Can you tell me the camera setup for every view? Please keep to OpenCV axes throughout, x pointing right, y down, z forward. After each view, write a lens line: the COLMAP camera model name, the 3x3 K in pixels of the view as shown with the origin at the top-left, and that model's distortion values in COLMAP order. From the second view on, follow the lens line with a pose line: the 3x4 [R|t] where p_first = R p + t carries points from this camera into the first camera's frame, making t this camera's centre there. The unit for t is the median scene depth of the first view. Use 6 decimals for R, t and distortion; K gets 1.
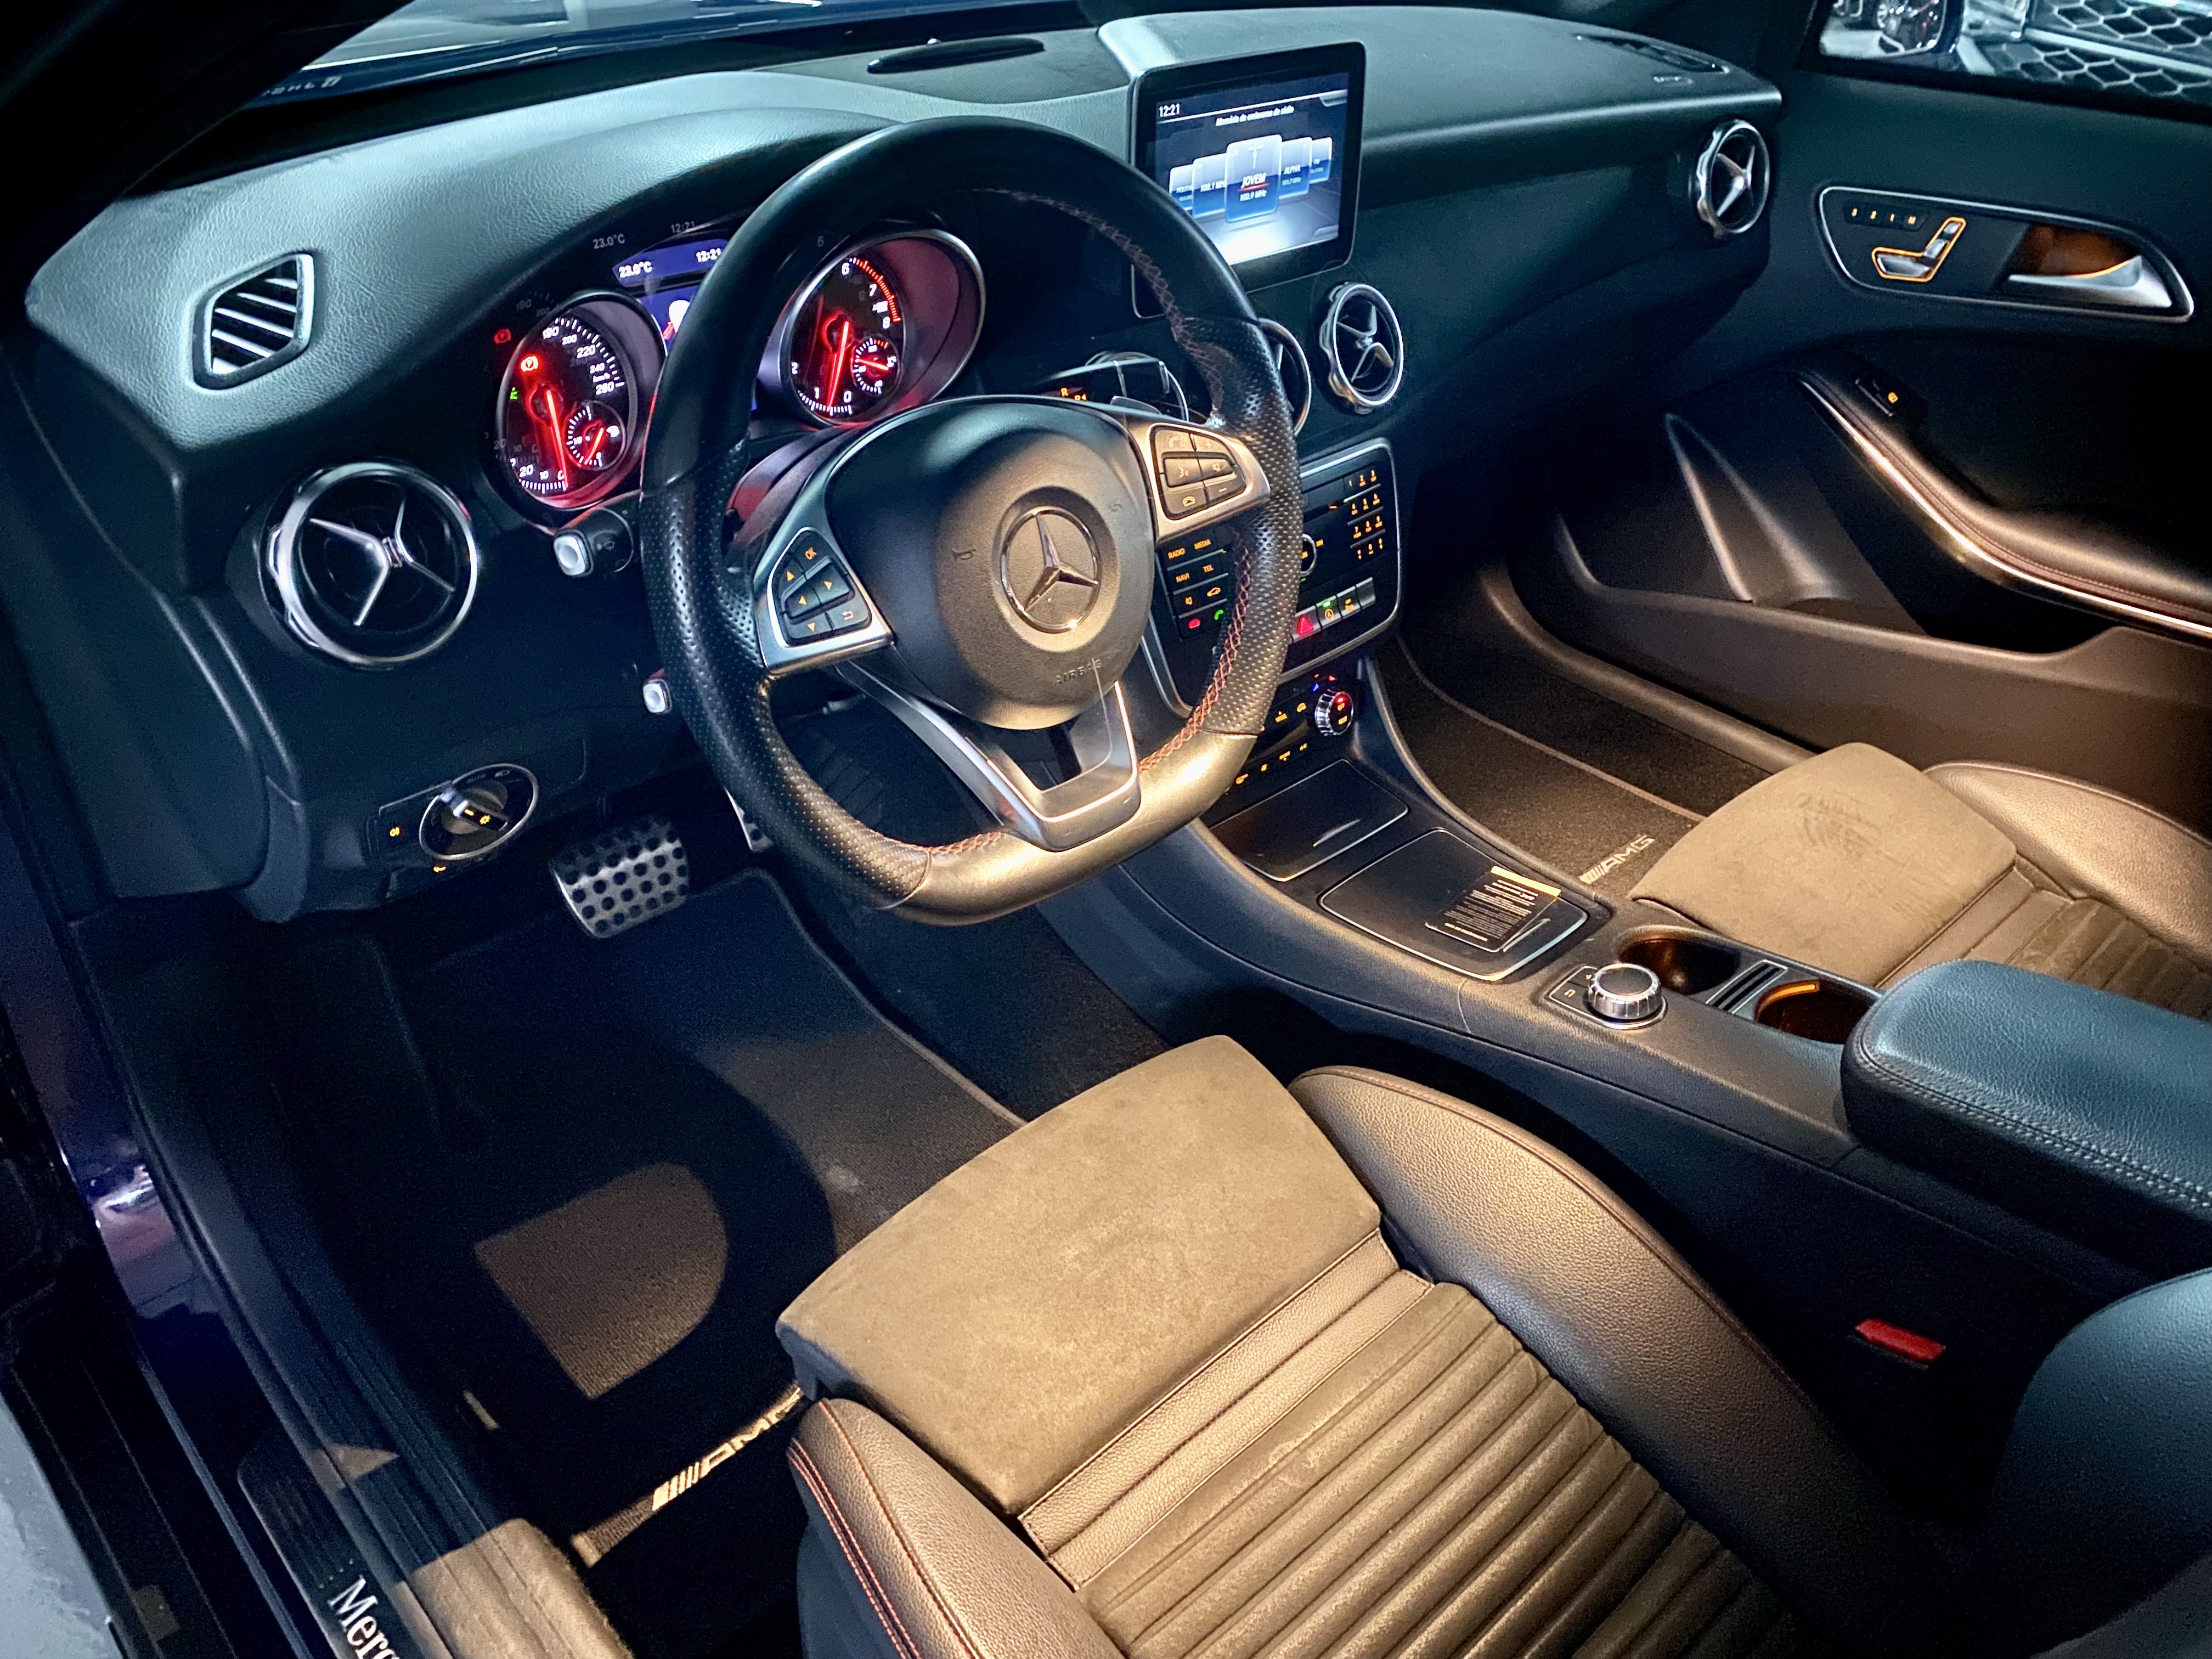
lens RADIAL K [[1679.7, 0, 1106.0], [0, 1679.7, 829.5], [0, 0, 1]] dist [-0.007244, -0.001062]
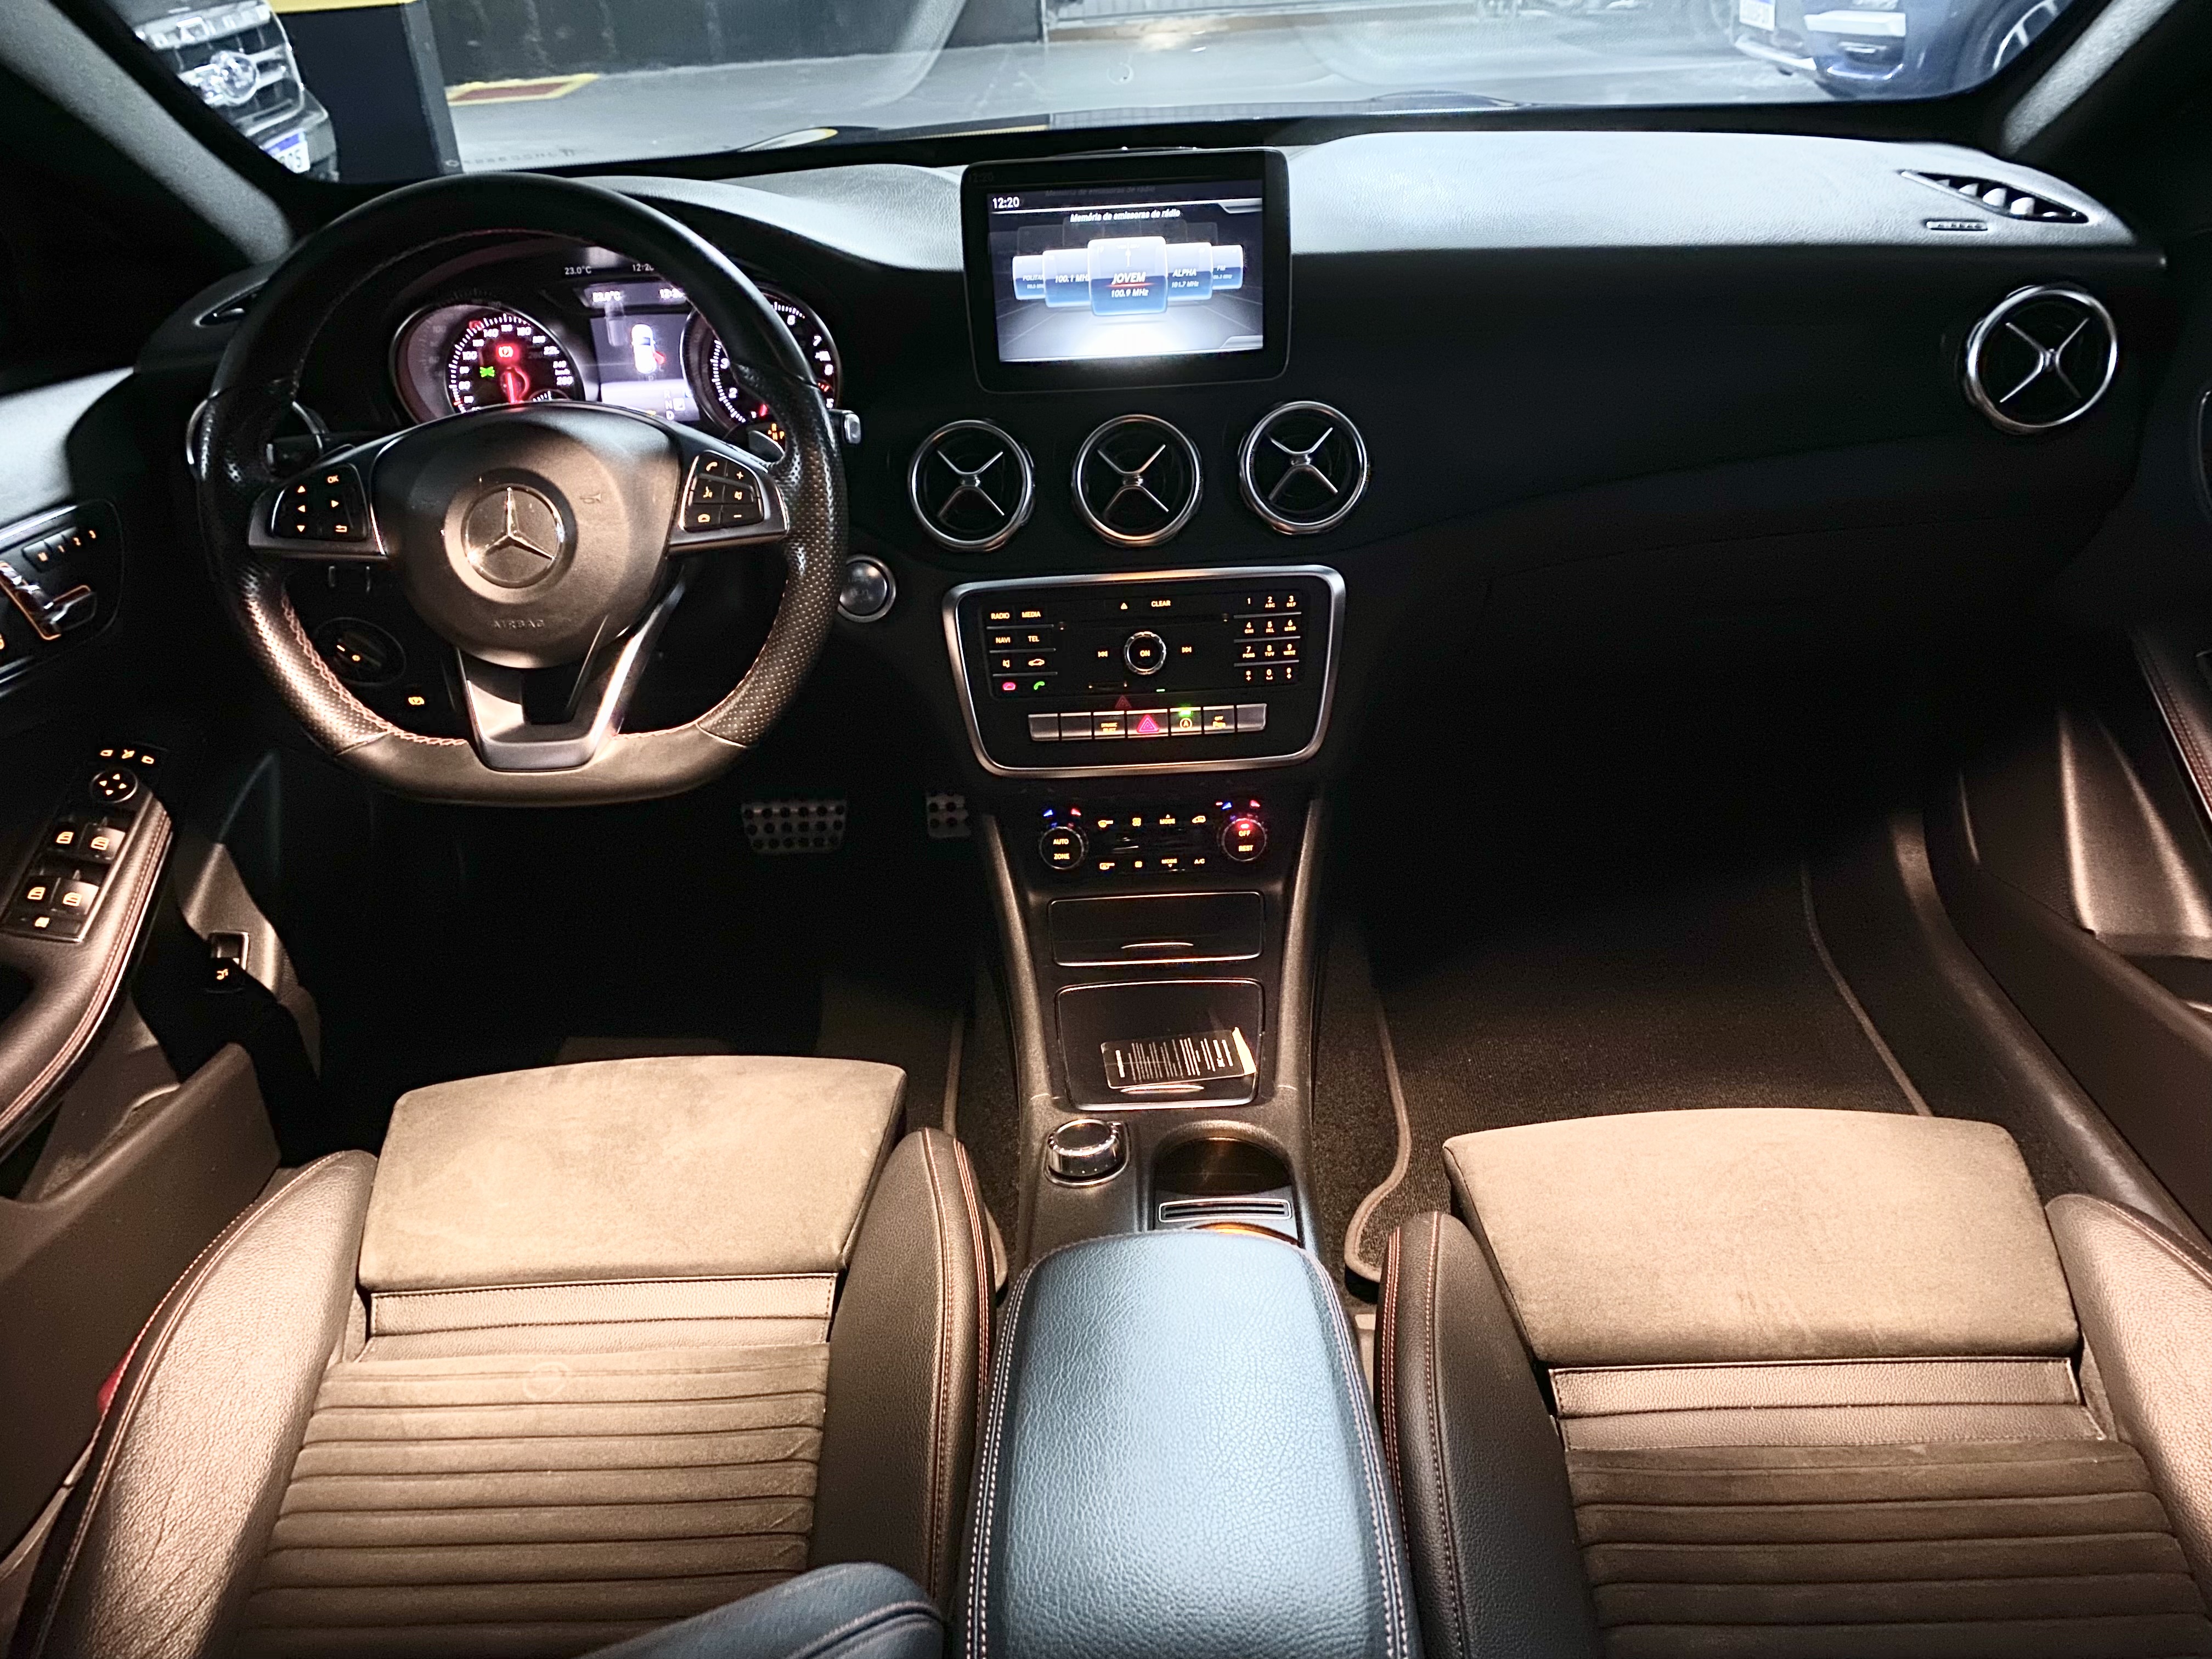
lens RADIAL K [[1665.8, 0, 1106.0], [0, 1665.8, 829.5], [0, 0, 1]] dist [0.013263, 0.001031]
pose [[0.727999, 0.276910, -0.627167, 0.802458], [-0.326769, 0.944354, 0.037652, -0.101065], [0.602694, 0.177529, 0.777974, 0.254335]]
